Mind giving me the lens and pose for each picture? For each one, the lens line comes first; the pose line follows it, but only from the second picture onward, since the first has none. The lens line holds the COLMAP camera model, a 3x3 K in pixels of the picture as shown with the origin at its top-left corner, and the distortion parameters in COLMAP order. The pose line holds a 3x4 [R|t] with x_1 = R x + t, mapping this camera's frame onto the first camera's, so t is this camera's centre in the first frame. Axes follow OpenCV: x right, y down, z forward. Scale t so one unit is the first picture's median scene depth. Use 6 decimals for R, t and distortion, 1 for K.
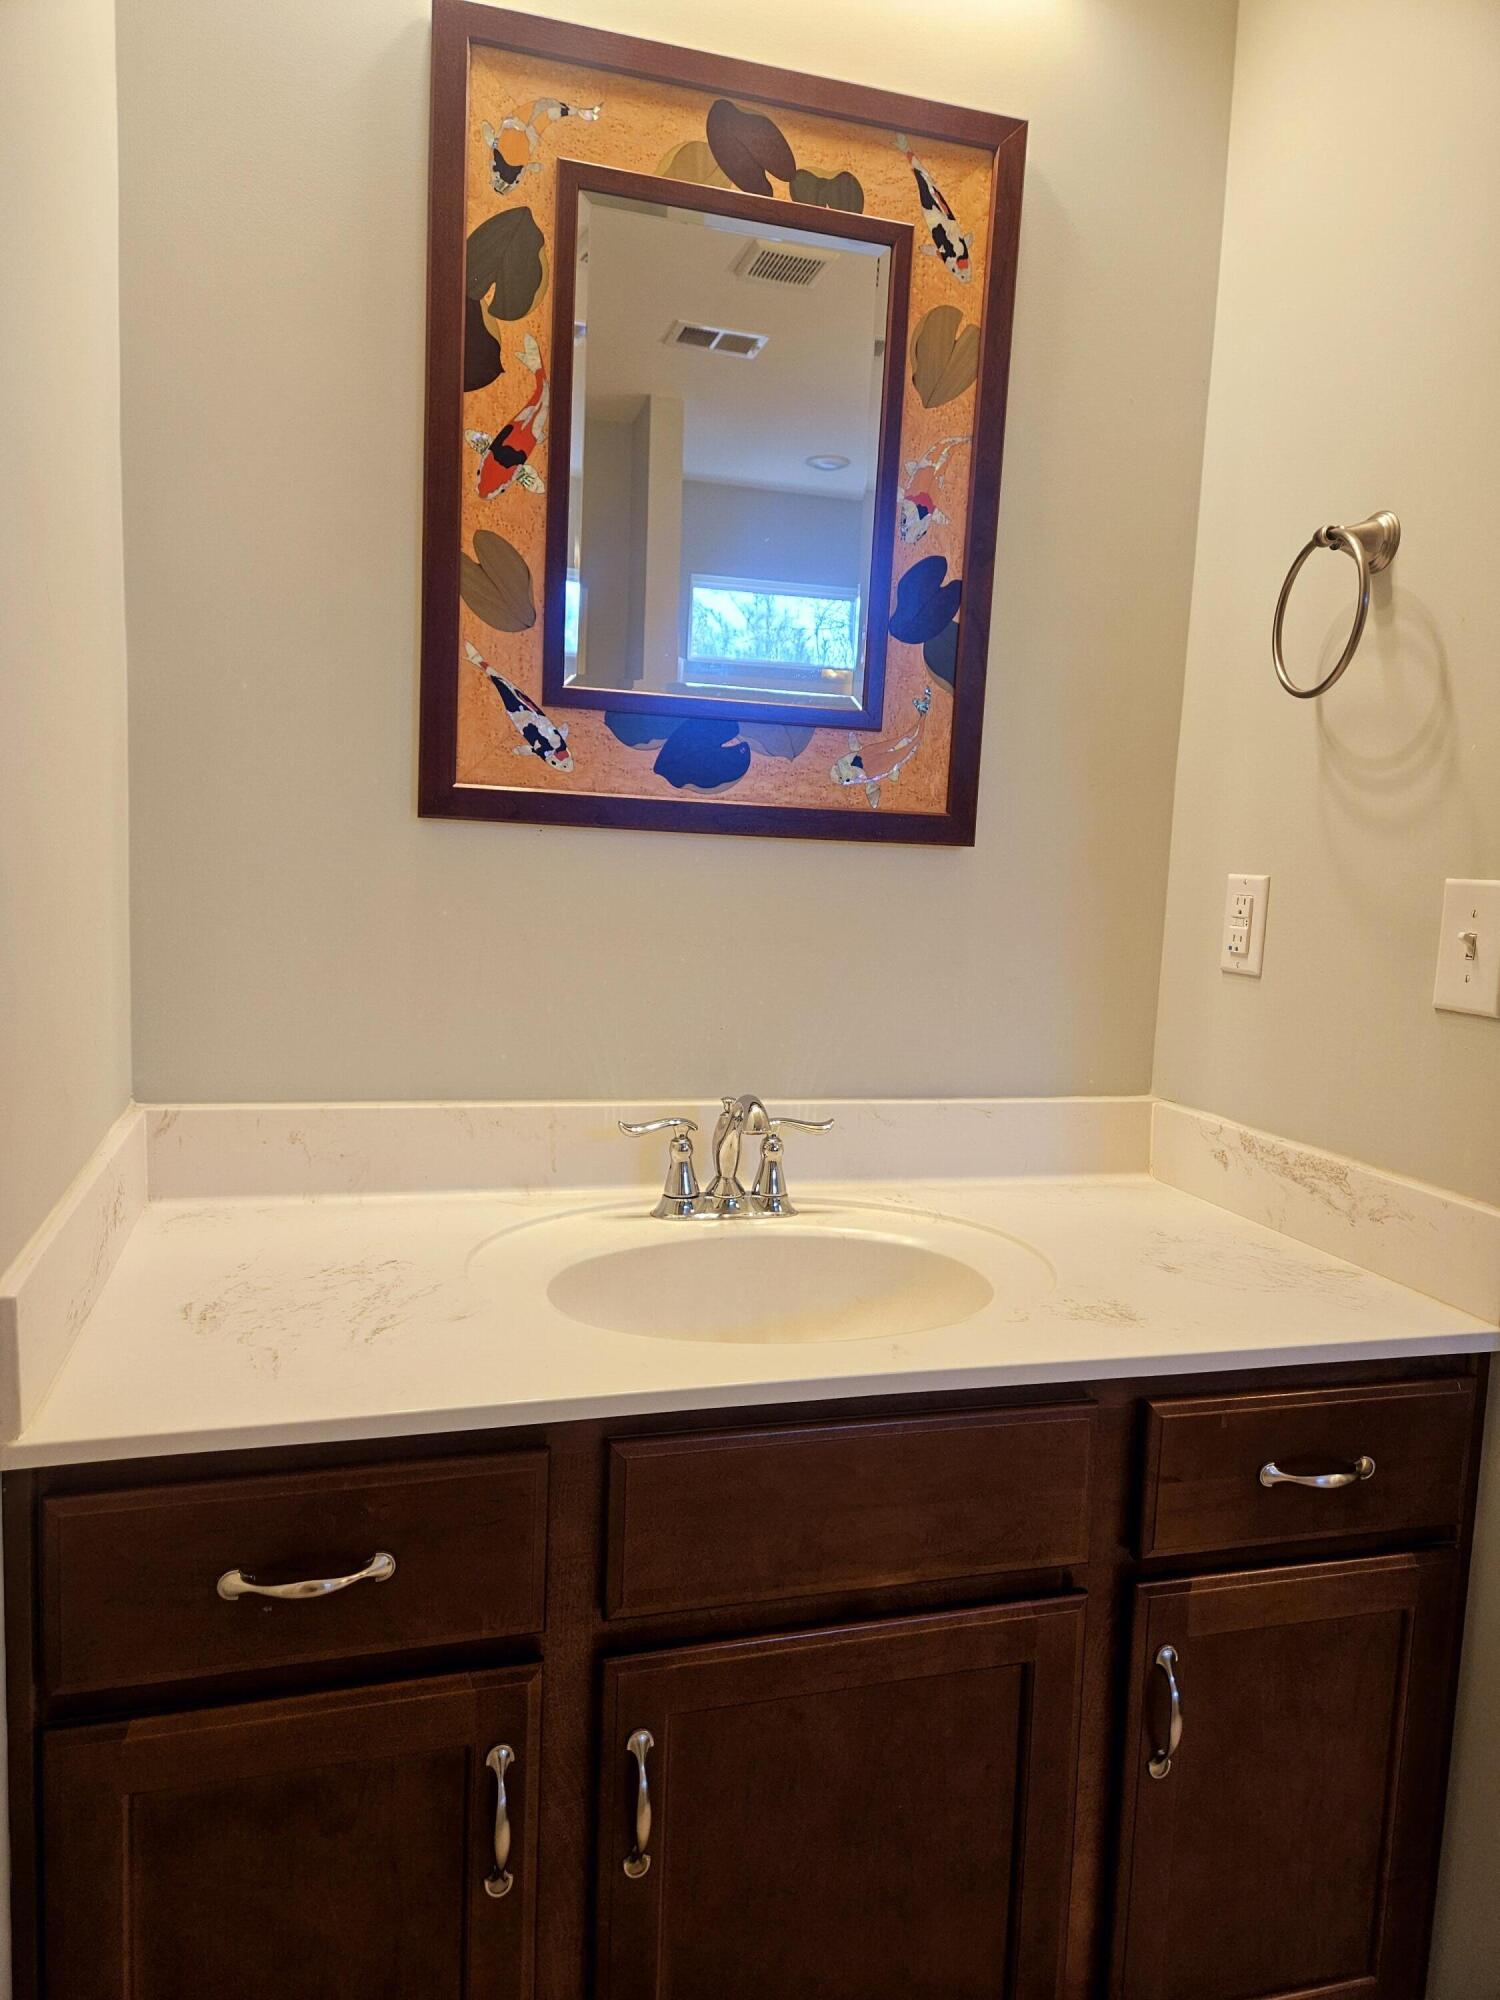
lens RADIAL K [[1331.4, 0, 718.6], [0, 1331.4, 990.6], [0, 0, 1]] dist [0.083789, -0.065619]
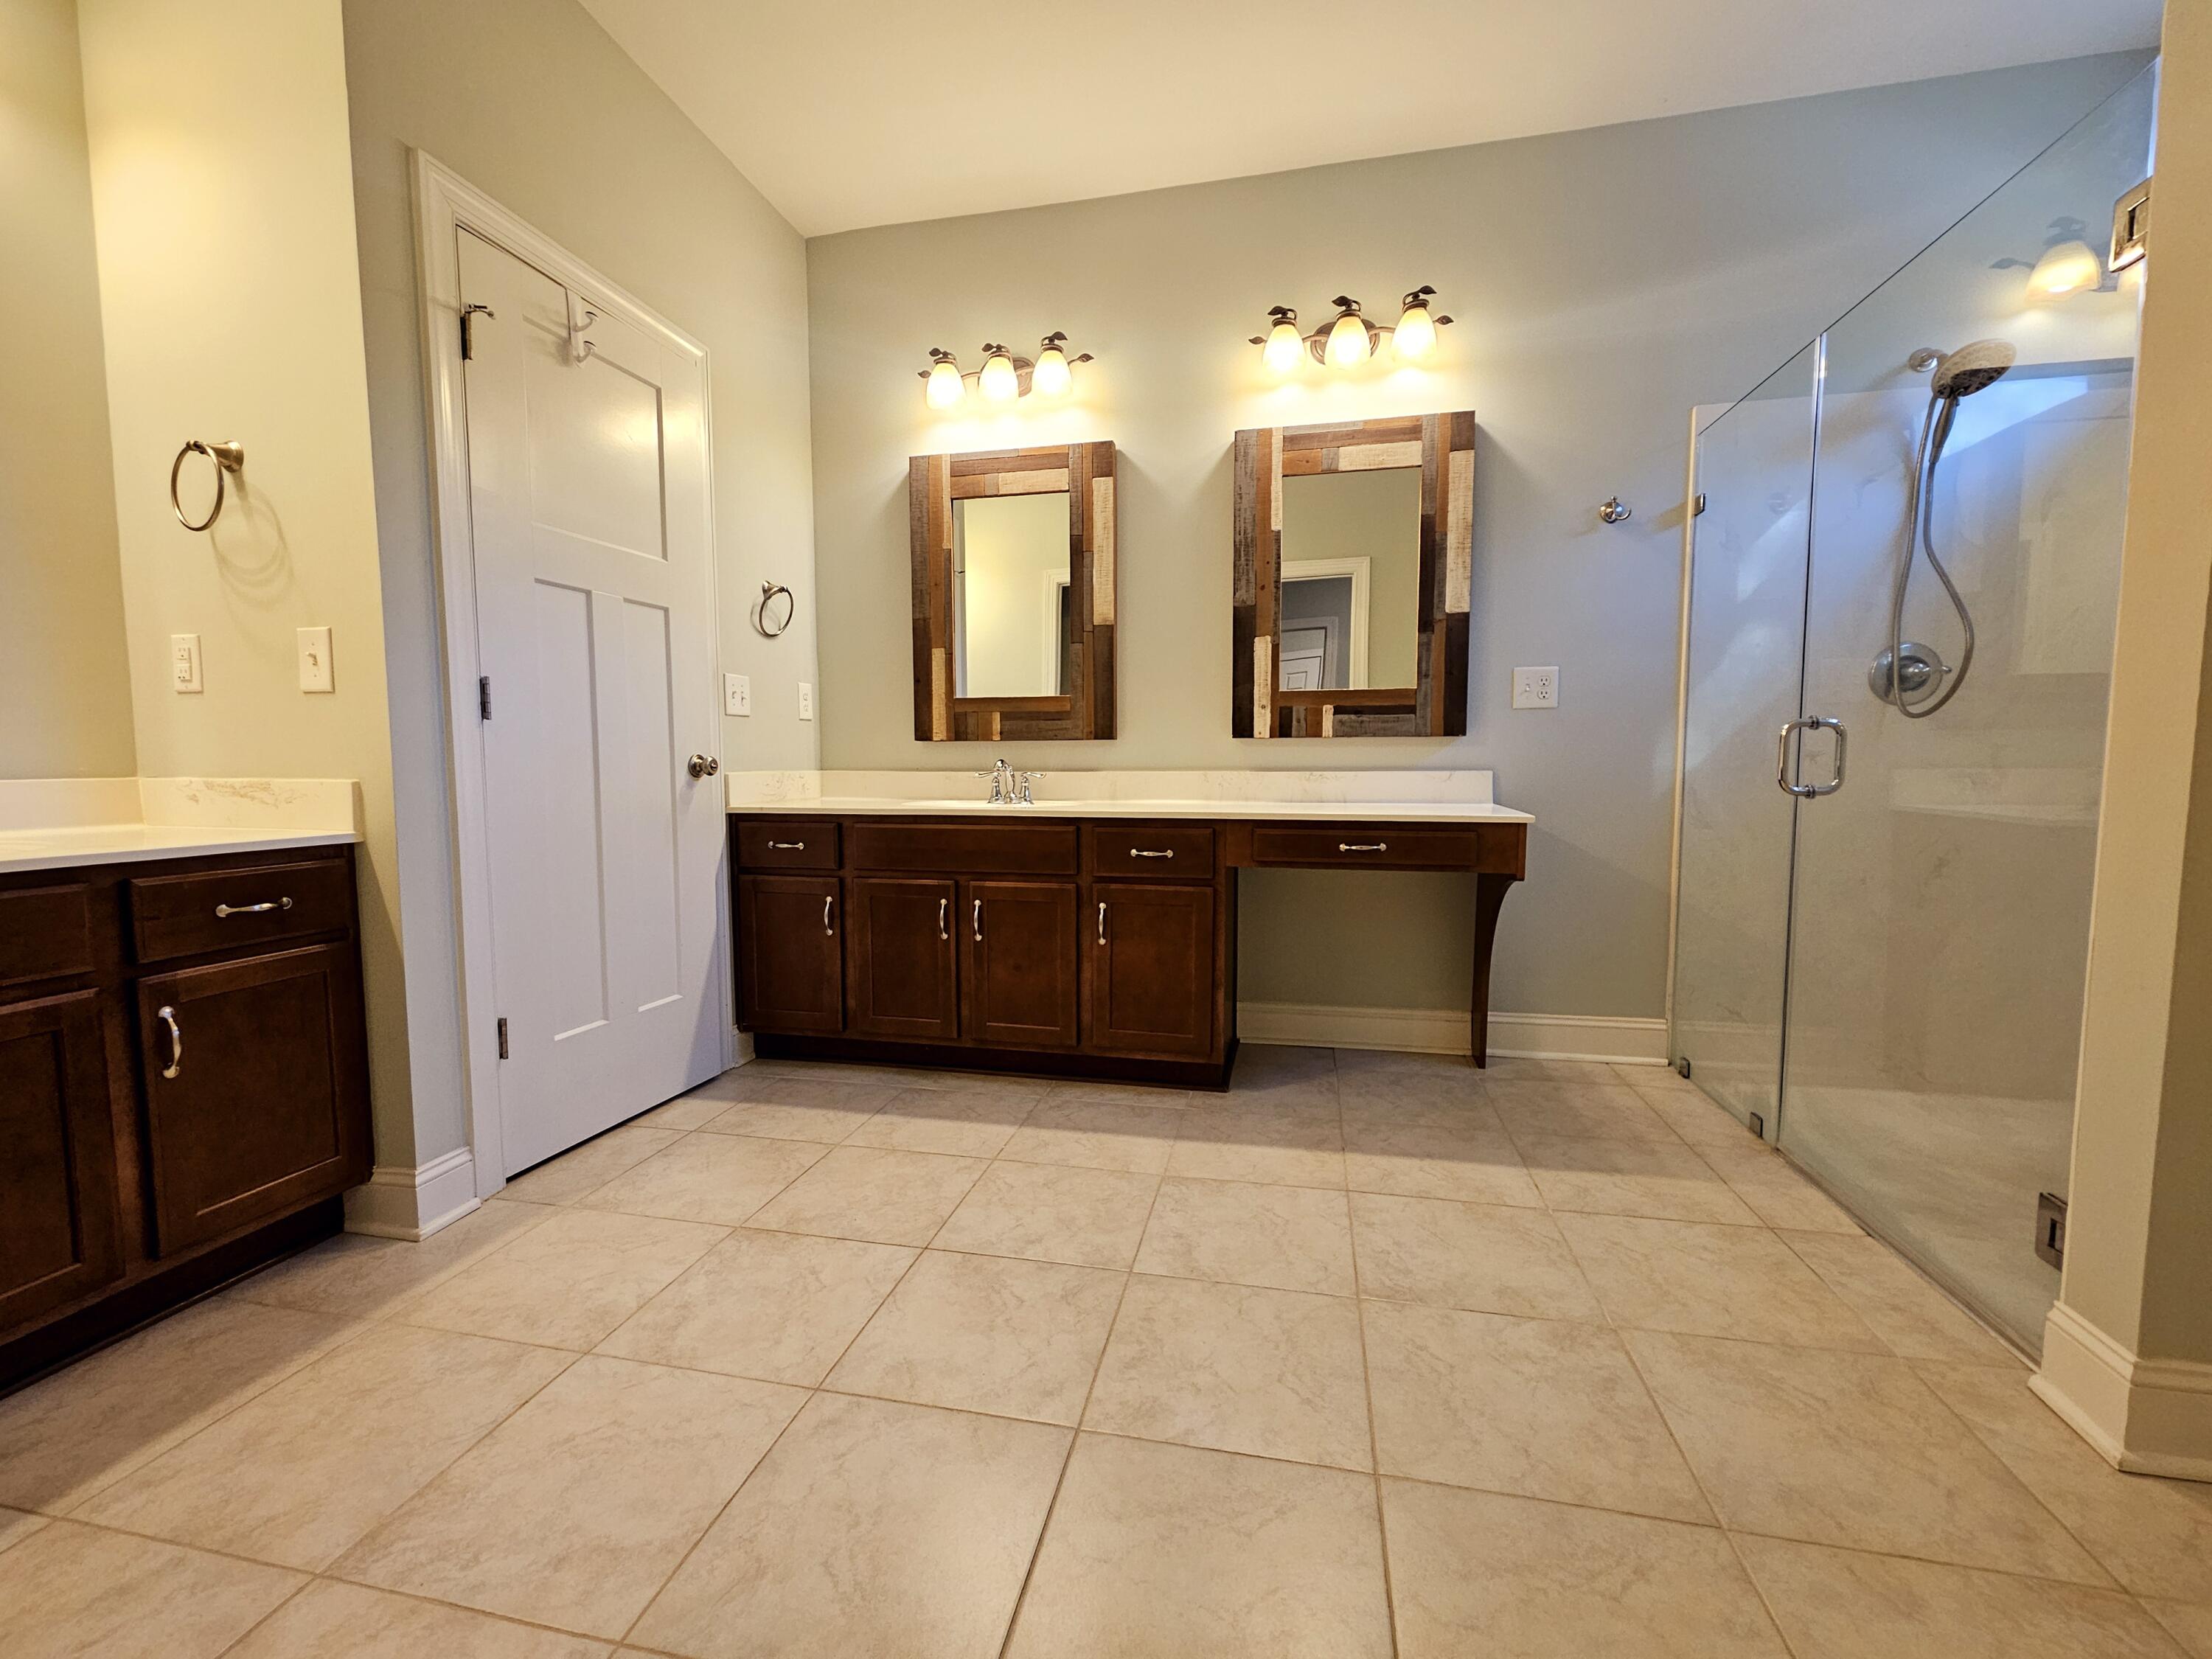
lens RADIAL K [[913.8, 0, 1117.4], [0, 913.8, 827.1], [0, 0, 1]] dist [-0.000048, 0.000405]
pose [[0.462199, -0.106500, 0.880358, -0.127293], [0.115800, 0.991510, 0.059150, 0.251274], [-0.879183, 0.074606, 0.470607, -0.652303]]
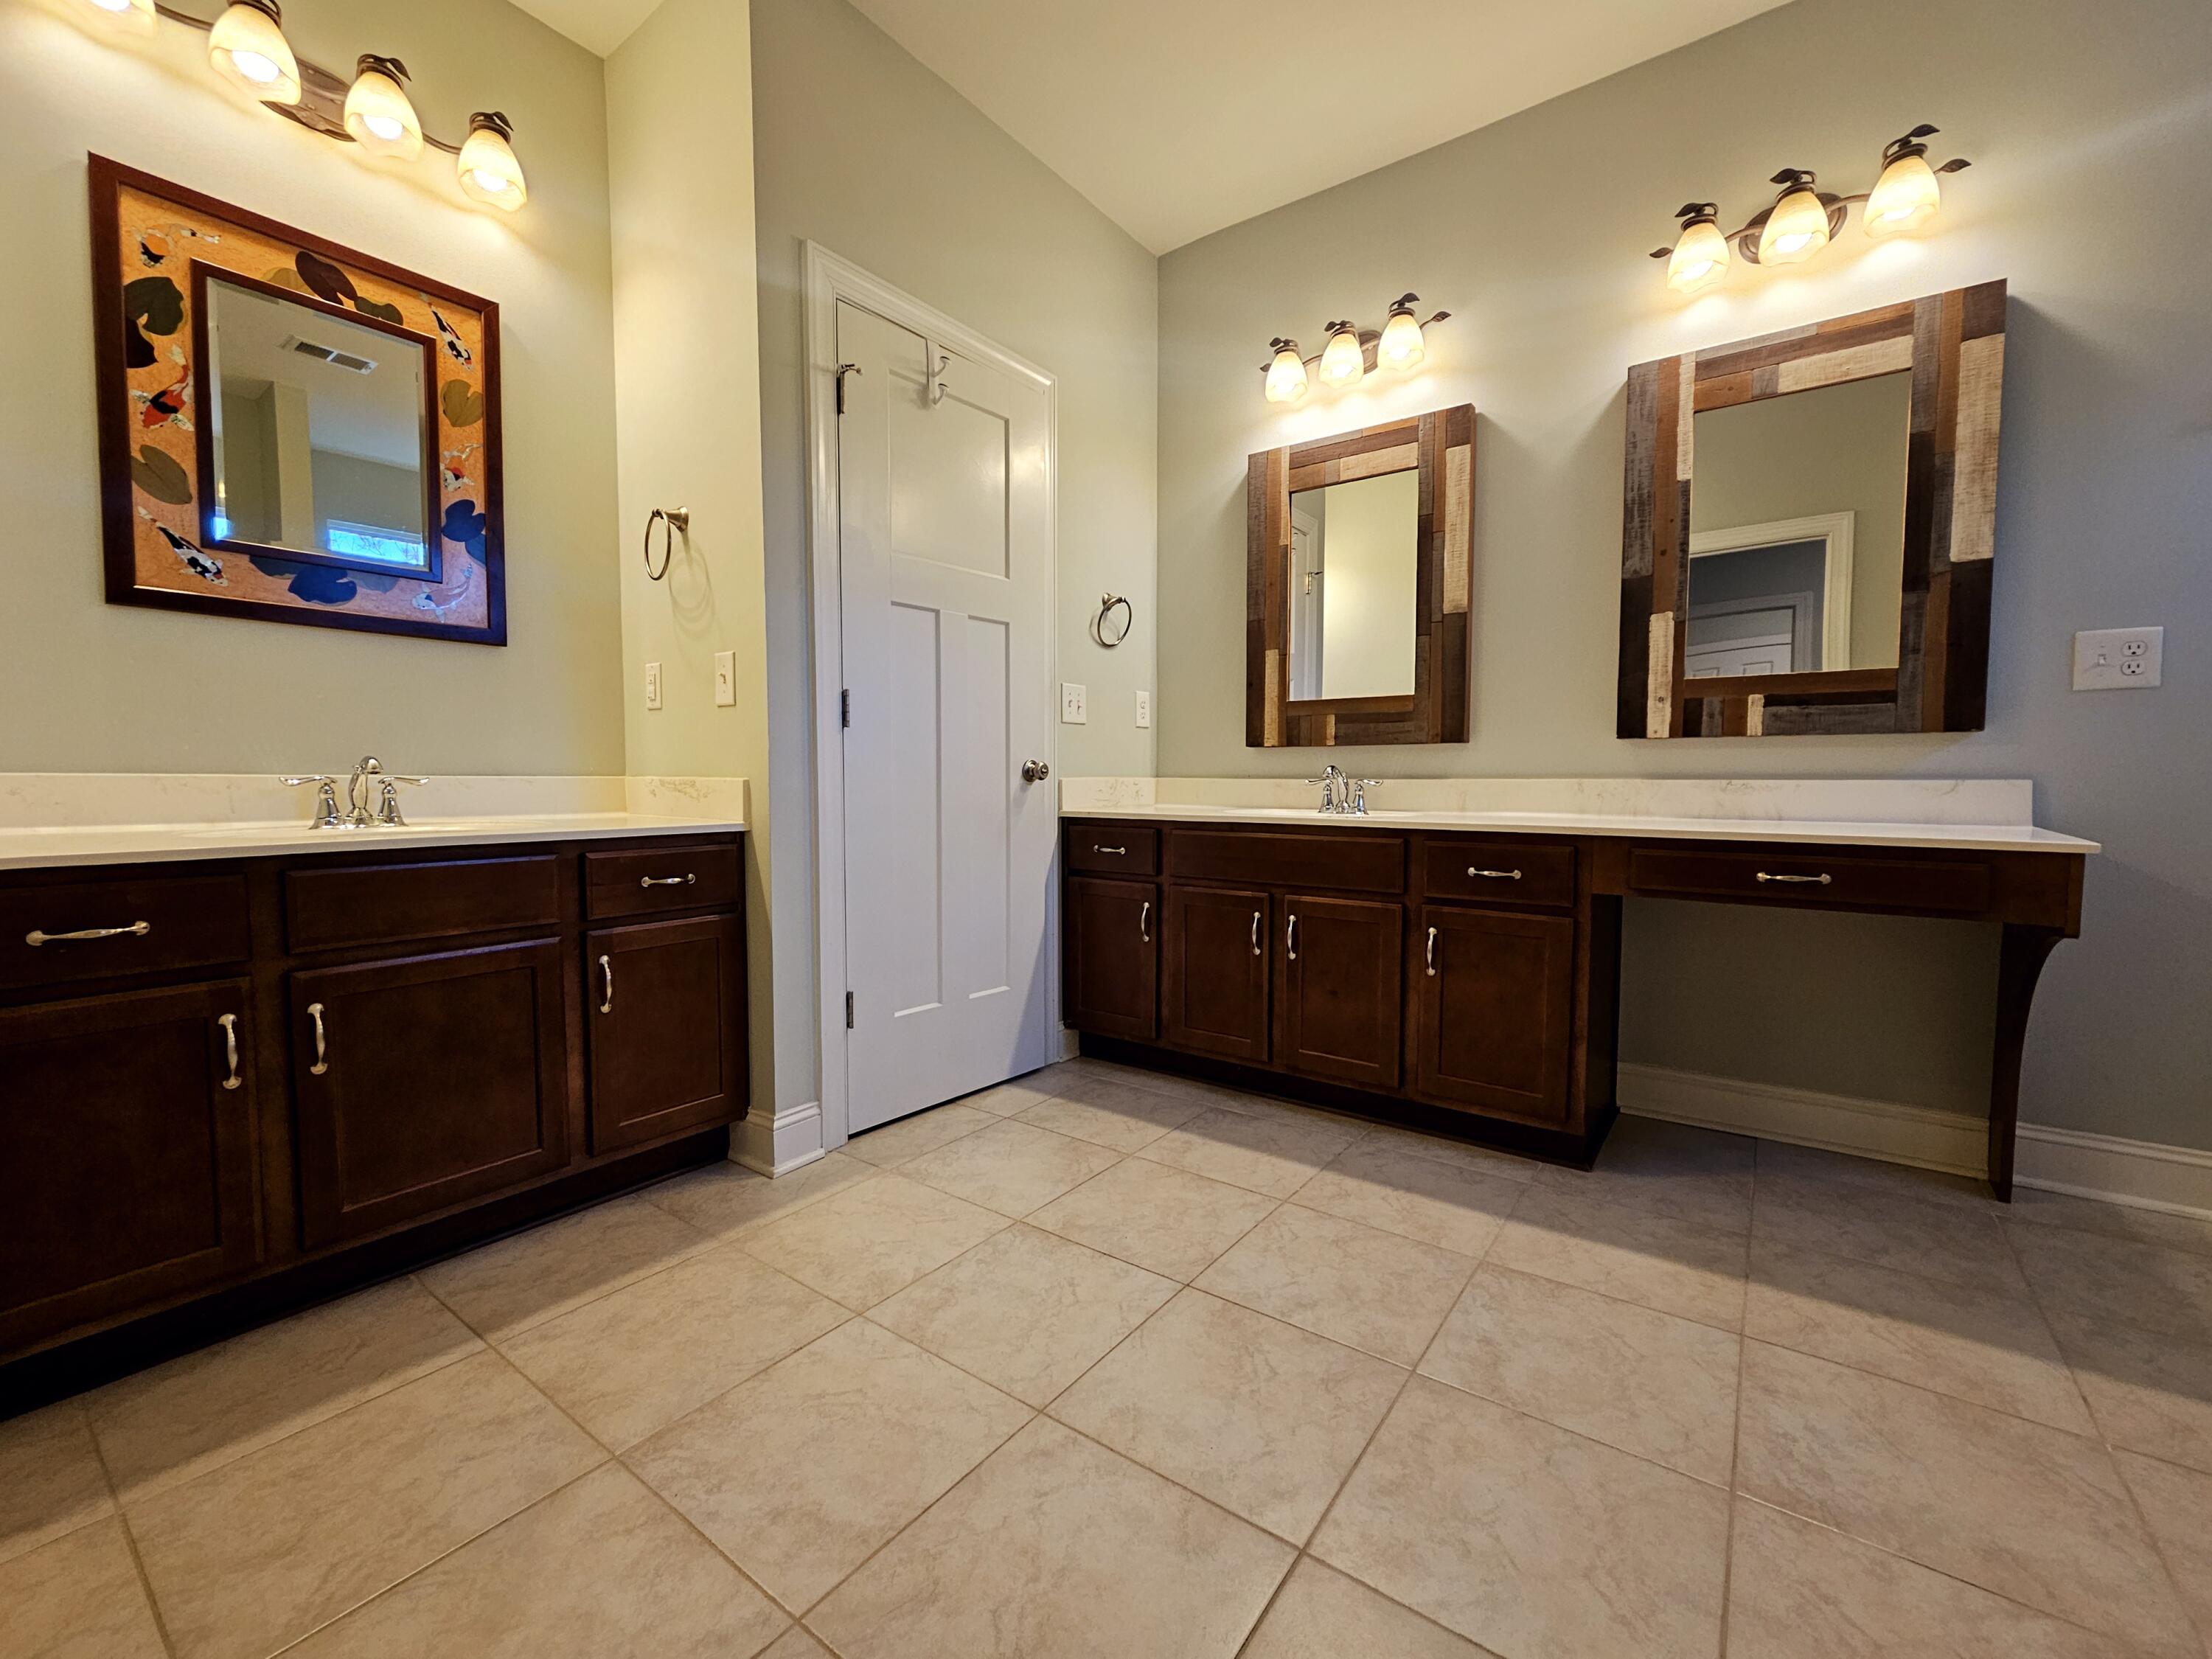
lens RADIAL K [[918.9, 0, 1116.1], [0, 918.9, 823.3], [0, 0, 1]] dist [-0.000445, -0.000499]
pose [[0.785471, -0.071986, 0.614698, 0.048192], [0.097489, 0.995204, -0.008027, 0.284361], [-0.611172, 0.066232, 0.788722, -0.692510]]
